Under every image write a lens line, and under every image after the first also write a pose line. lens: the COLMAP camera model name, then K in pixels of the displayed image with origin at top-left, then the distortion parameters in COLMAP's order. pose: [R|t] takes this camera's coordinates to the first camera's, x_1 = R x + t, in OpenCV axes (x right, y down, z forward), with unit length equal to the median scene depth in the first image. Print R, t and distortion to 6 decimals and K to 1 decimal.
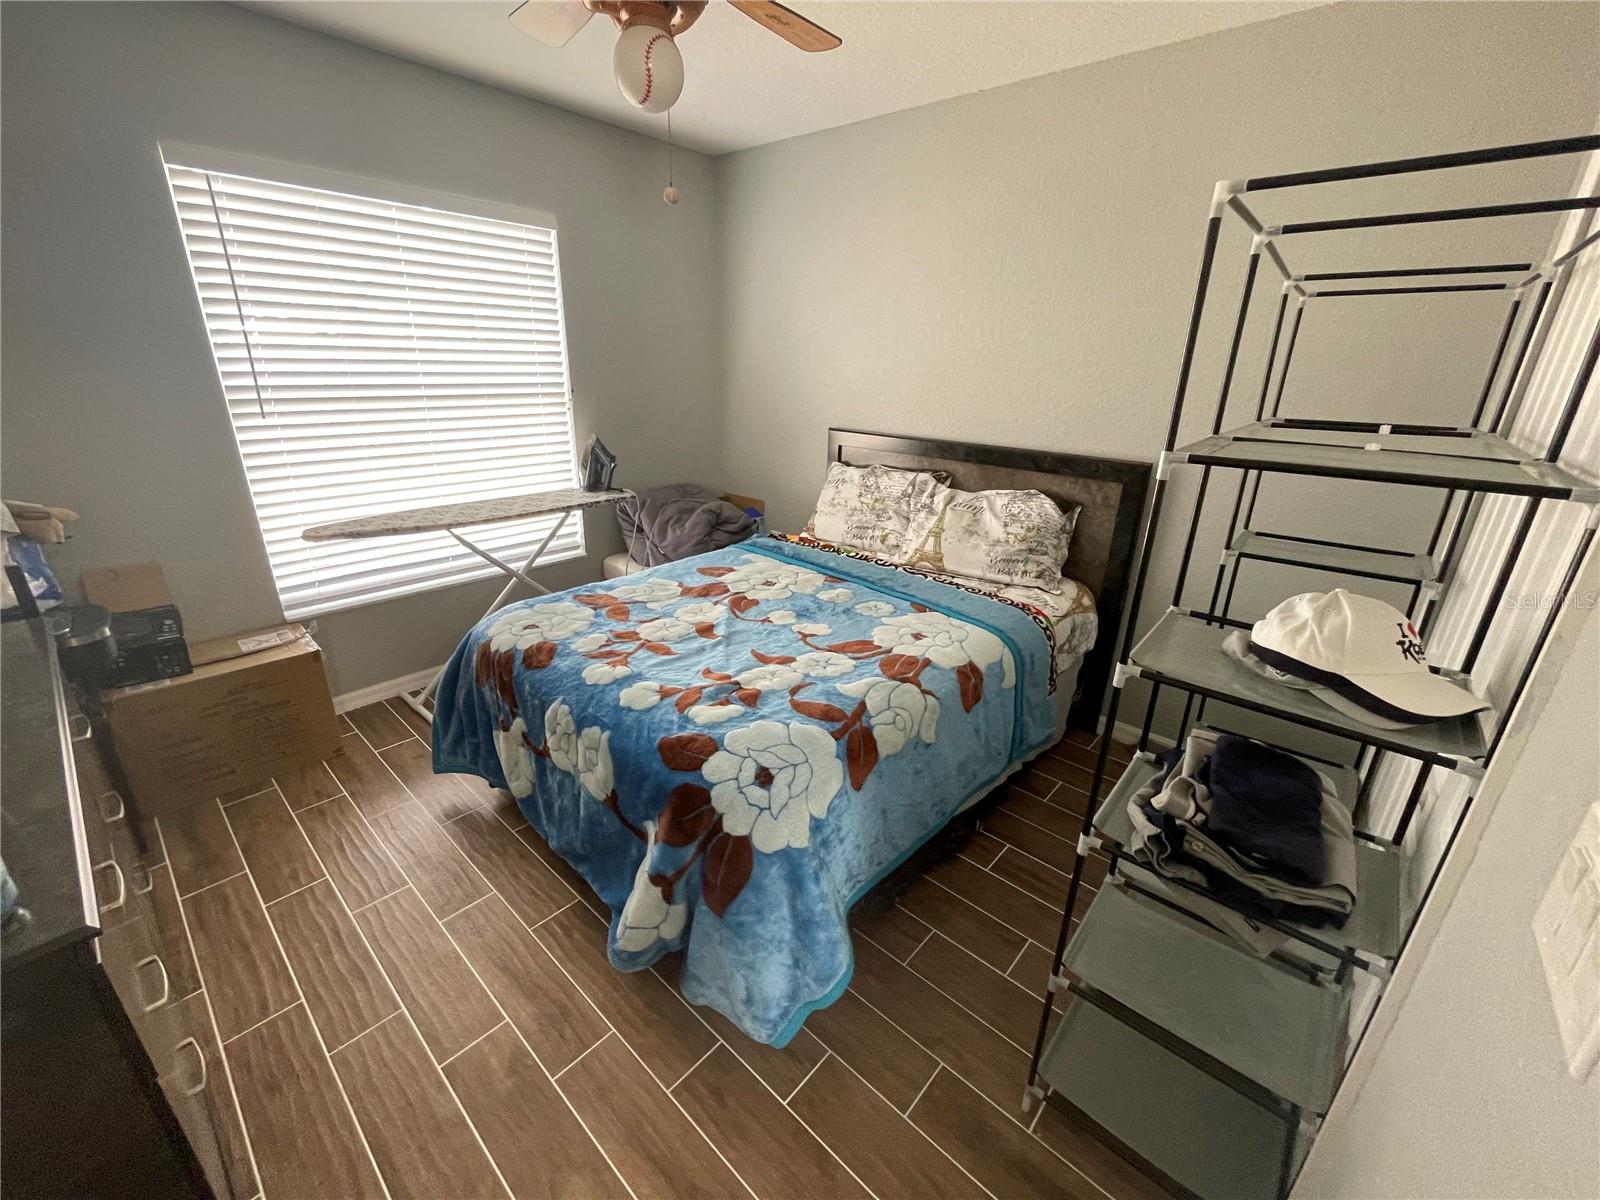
lens RADIAL K [[648.4, 0, 799.6], [0, 648.4, 595.9], [0, 0, 1]] dist [-0.003022, -0.000481]
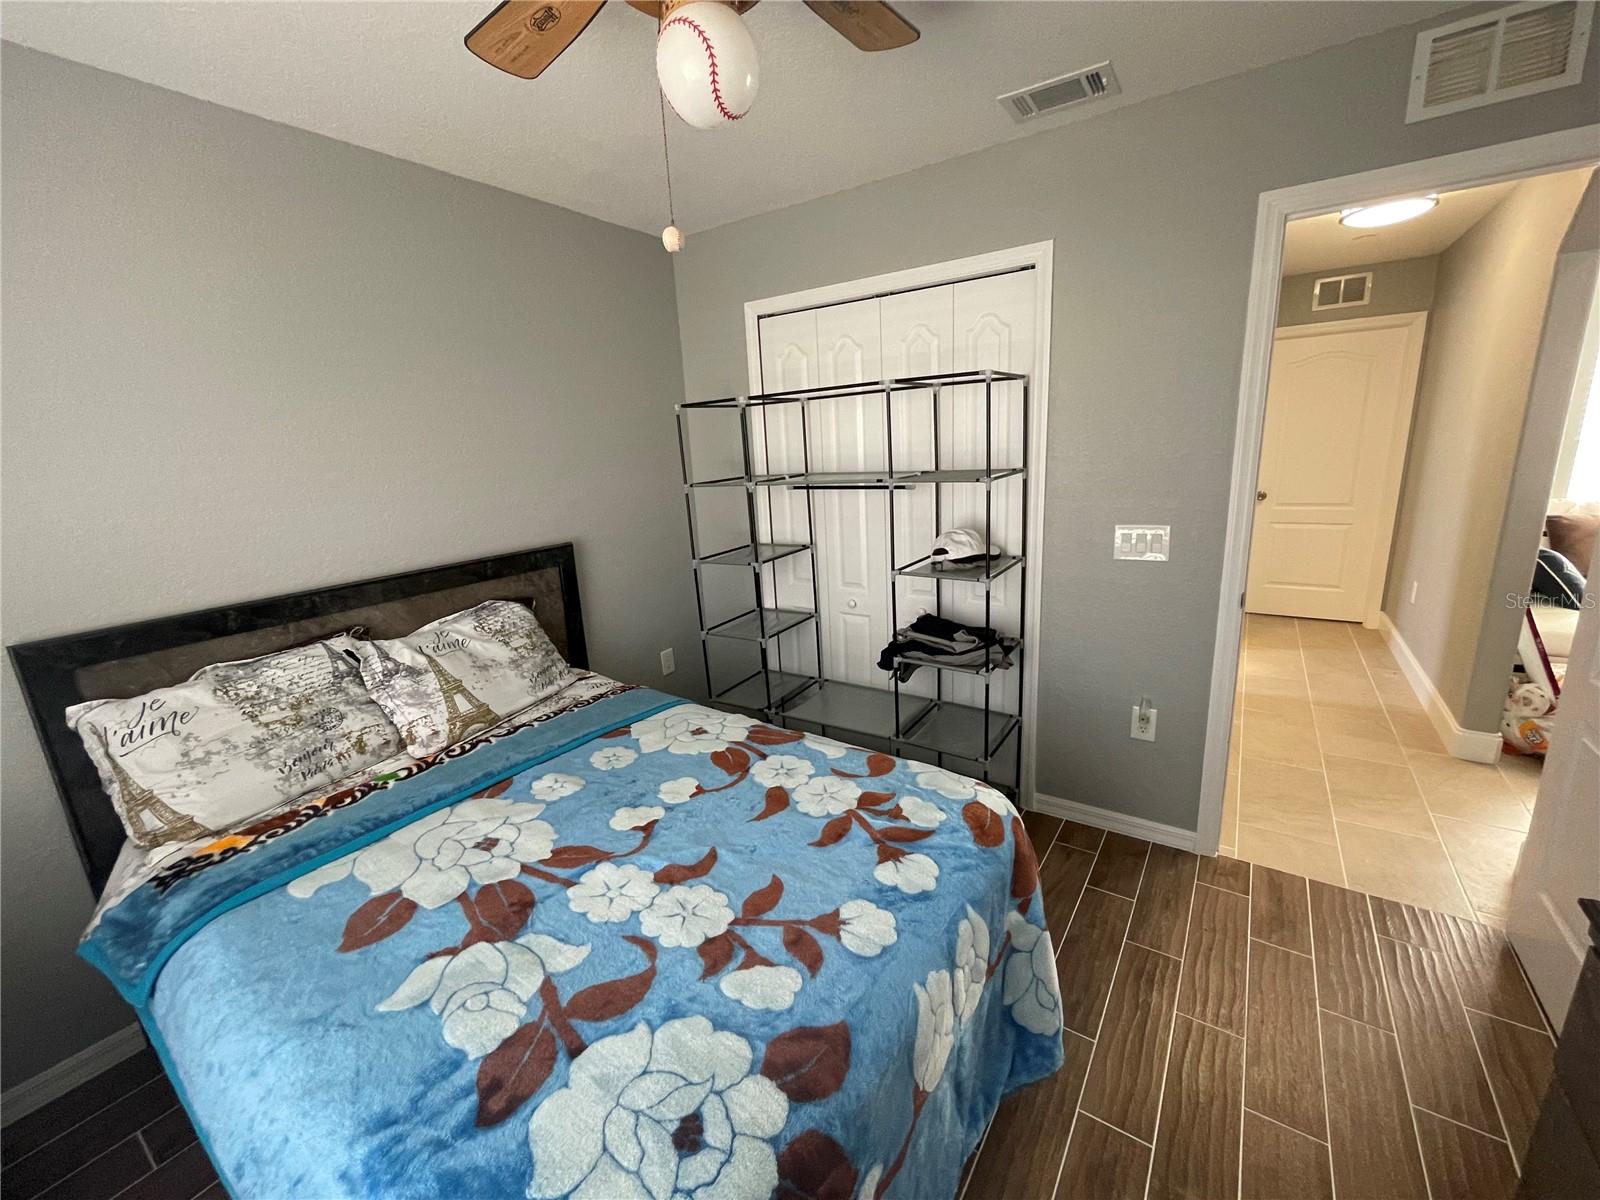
lens RADIAL K [[648.4, 0, 799.6], [0, 648.4, 595.9], [0, 0, 1]] dist [-0.003022, -0.000481]
pose [[-0.121391, -0.254316, 0.959472, -0.584084], [0.386853, 0.878066, 0.281683, -0.270975], [-0.914116, 0.405369, -0.008206, 0.645099]]
